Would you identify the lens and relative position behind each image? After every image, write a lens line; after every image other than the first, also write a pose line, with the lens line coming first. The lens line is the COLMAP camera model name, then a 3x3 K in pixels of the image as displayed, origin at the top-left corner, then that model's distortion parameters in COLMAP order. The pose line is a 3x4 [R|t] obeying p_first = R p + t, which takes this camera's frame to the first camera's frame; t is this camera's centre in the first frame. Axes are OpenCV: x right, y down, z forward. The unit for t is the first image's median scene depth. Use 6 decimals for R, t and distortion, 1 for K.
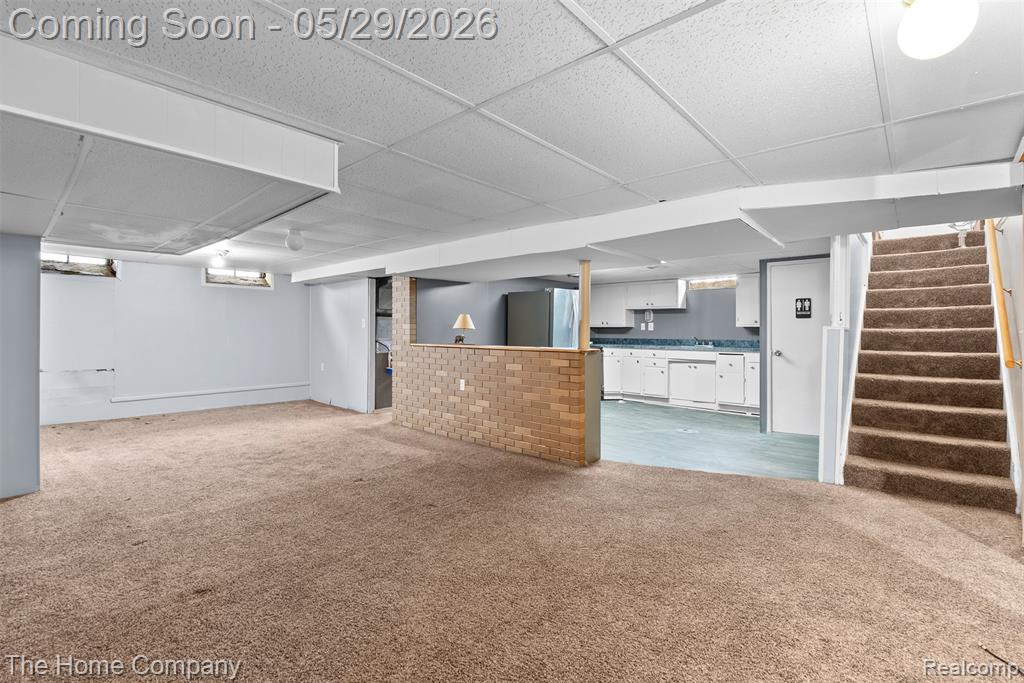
lens RADIAL K [[458.4, 0, 507.8], [0, 458.4, 337.1], [0, 0, 1]] dist [-0.000398, -0.000091]
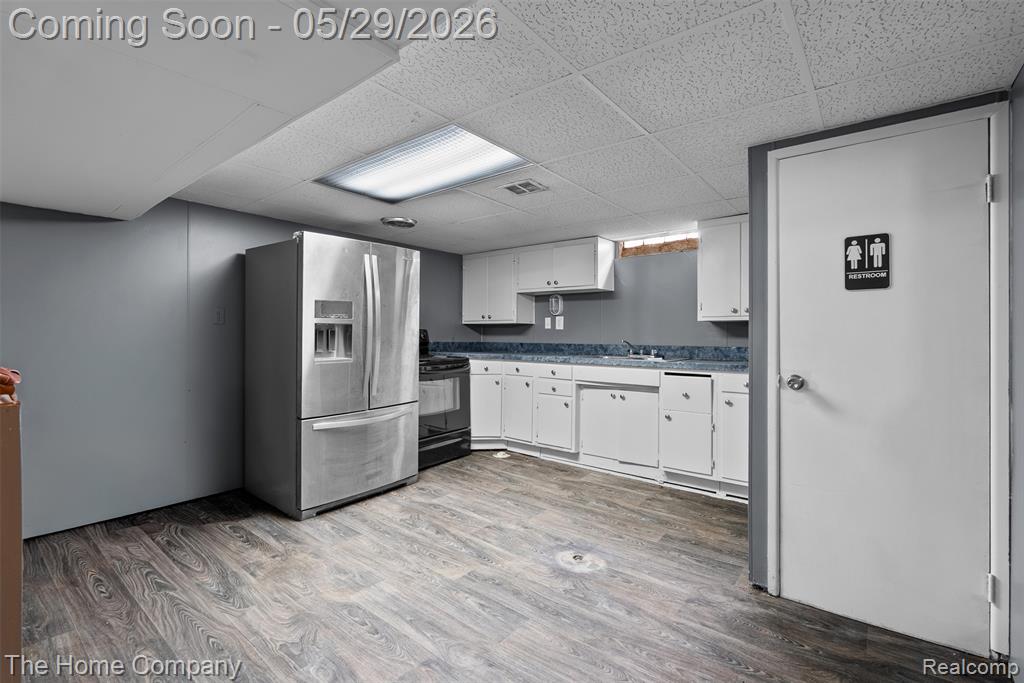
lens RADIAL K [[458.4, 0, 507.8], [0, 458.4, 337.1], [0, 0, 1]] dist [-0.000398, -0.000091]
pose [[0.998737, 0.004079, 0.050069, 0.240240], [-0.003622, 0.999951, -0.009203, 0.001205], [-0.050104, 0.009010, 0.998703, 0.459514]]
